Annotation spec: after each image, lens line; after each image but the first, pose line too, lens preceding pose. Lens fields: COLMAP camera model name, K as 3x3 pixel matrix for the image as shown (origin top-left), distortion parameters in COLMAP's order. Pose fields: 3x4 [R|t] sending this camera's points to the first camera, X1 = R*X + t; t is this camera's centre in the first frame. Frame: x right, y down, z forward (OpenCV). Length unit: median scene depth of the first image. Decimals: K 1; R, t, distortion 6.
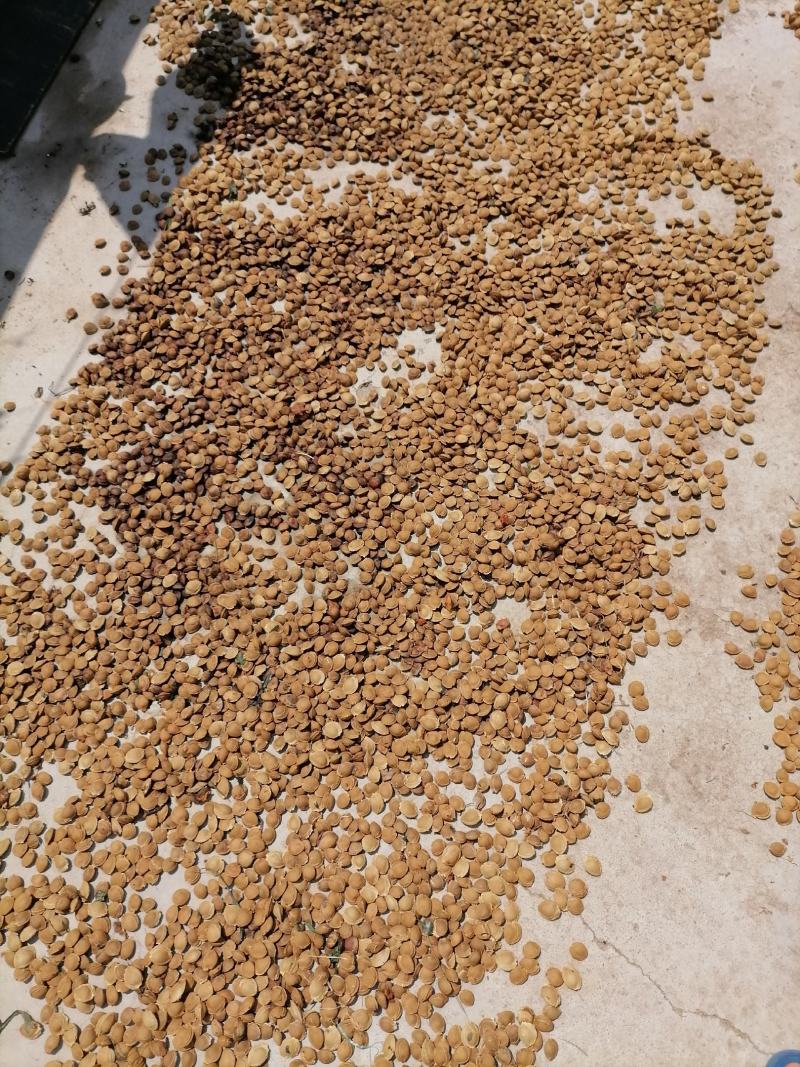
lens RADIAL K [[797.9, 0, 400.0], [0, 797.9, 533.5], [0, 0, 1]] dist [0.032864, -0.005172]
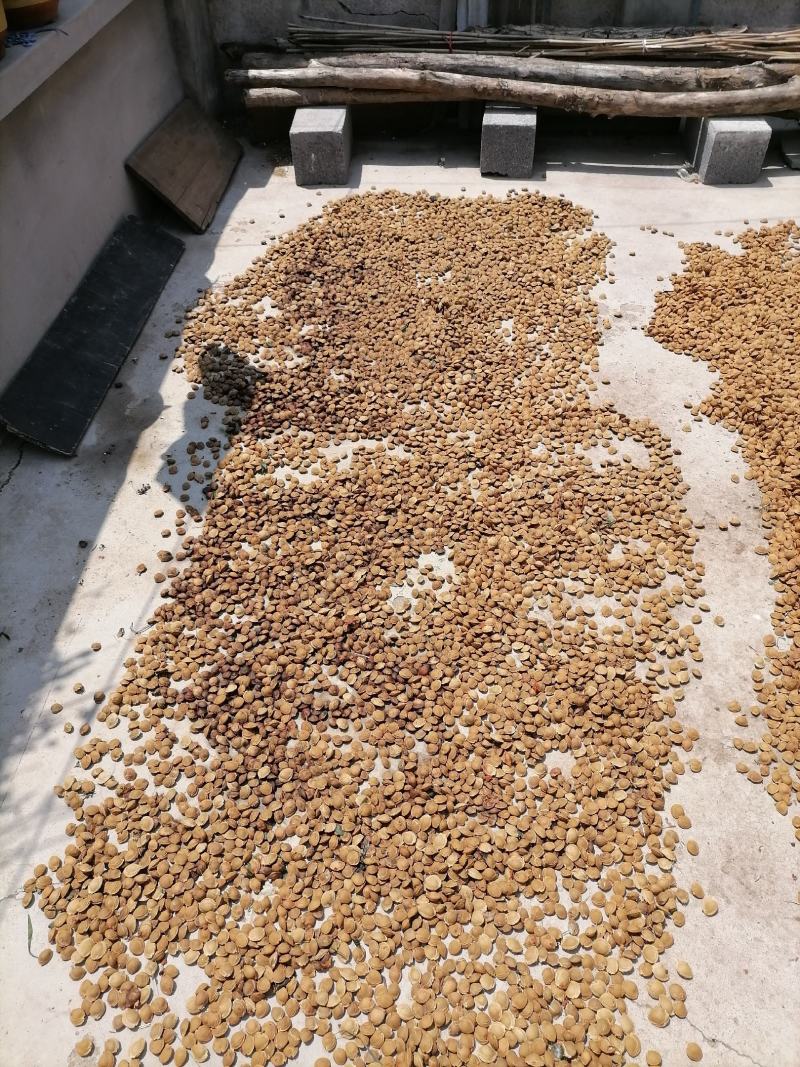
lens RADIAL K [[797.9, 0, 400.0], [0, 797.9, 533.5], [0, 0, 1]] dist [0.032864, -0.005172]
pose [[0.987760, -0.083223, 0.131922, -0.201478], [0.122344, 0.938010, -0.324298, 0.123105], [-0.096755, 0.336469, 0.936711, -0.187022]]
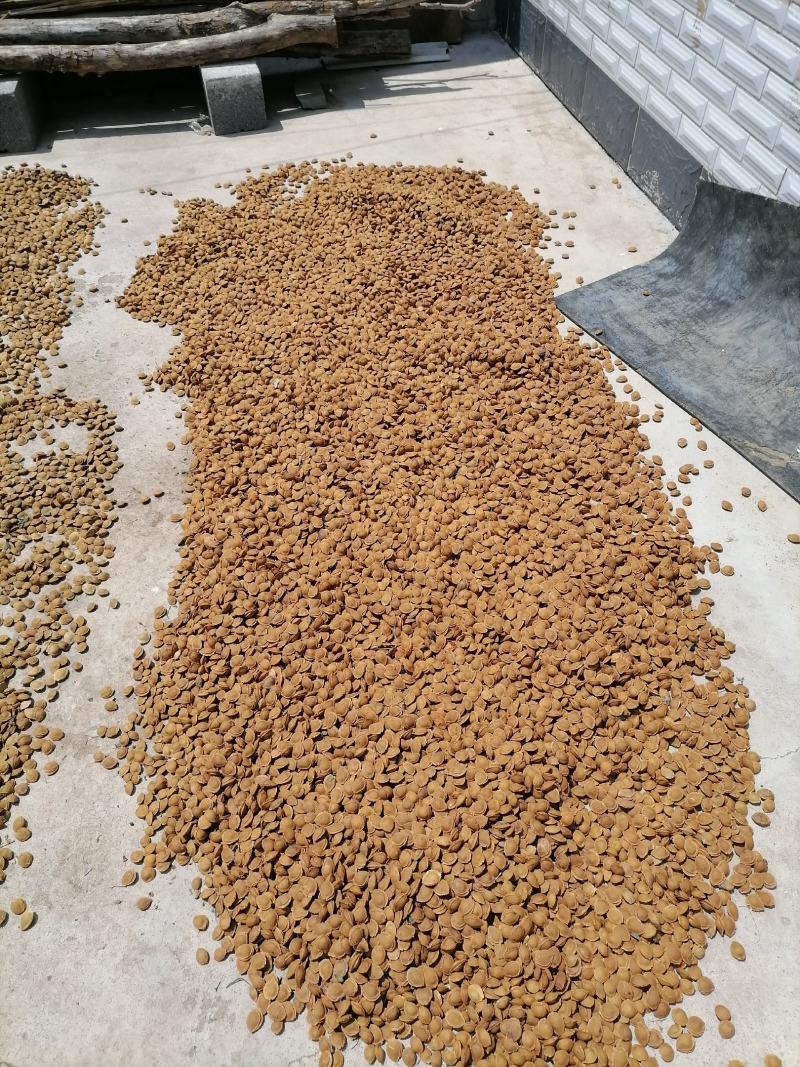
lens RADIAL K [[797.9, 0, 400.0], [0, 797.9, 533.5], [0, 0, 1]] dist [0.032864, -0.005172]
pose [[0.901156, -0.307123, 0.305929, 0.477668], [0.384178, 0.892739, -0.235424, 0.258874], [-0.200811, 0.329685, 0.922487, -0.253210]]
